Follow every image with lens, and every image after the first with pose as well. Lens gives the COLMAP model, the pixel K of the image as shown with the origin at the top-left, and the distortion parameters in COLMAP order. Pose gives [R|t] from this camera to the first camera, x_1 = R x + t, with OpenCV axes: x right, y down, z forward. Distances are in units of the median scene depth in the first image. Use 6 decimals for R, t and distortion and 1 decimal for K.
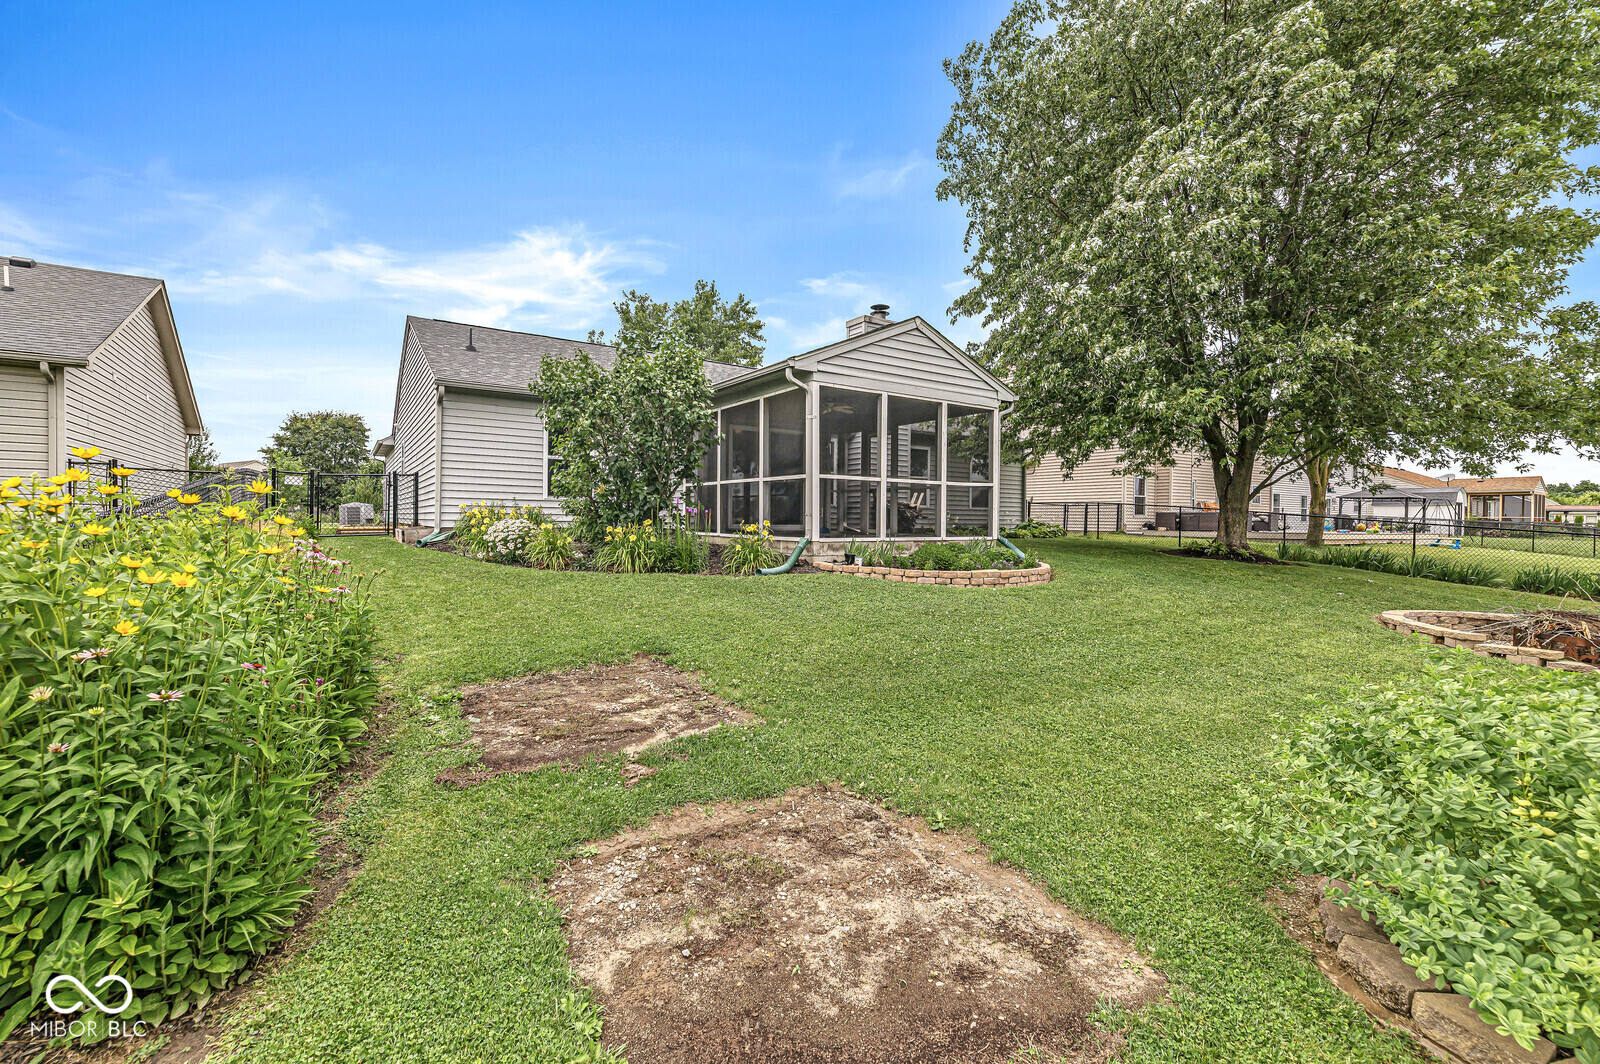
lens RADIAL K [[686.6, 0, 807.2], [0, 686.6, 528.9], [0, 0, 1]] dist [0.003342, 0.000171]
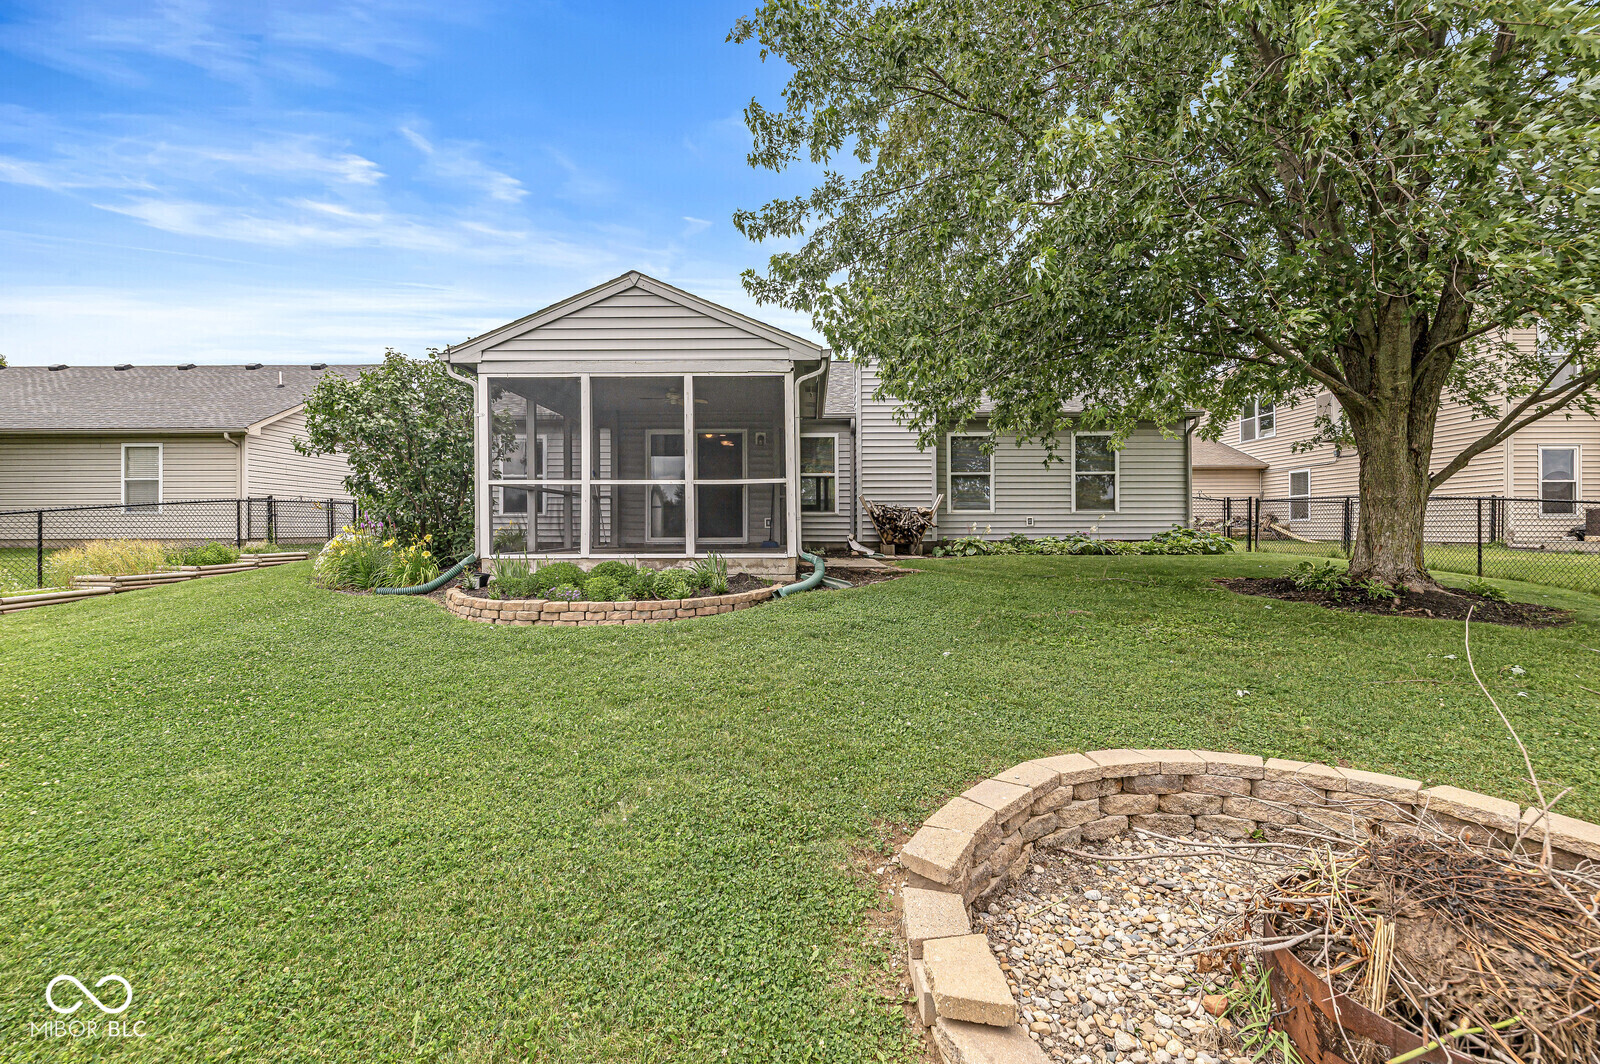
lens RADIAL K [[686.6, 0, 800.6], [0, 686.6, 532.5], [0, 0, 1]] dist [0.003342, 0.000171]
pose [[0.827331, -0.009434, -0.561635, 0.759862], [0.003521, 0.999926, -0.011608, -0.002880], [0.561703, 0.007626, 0.827304, 0.465130]]
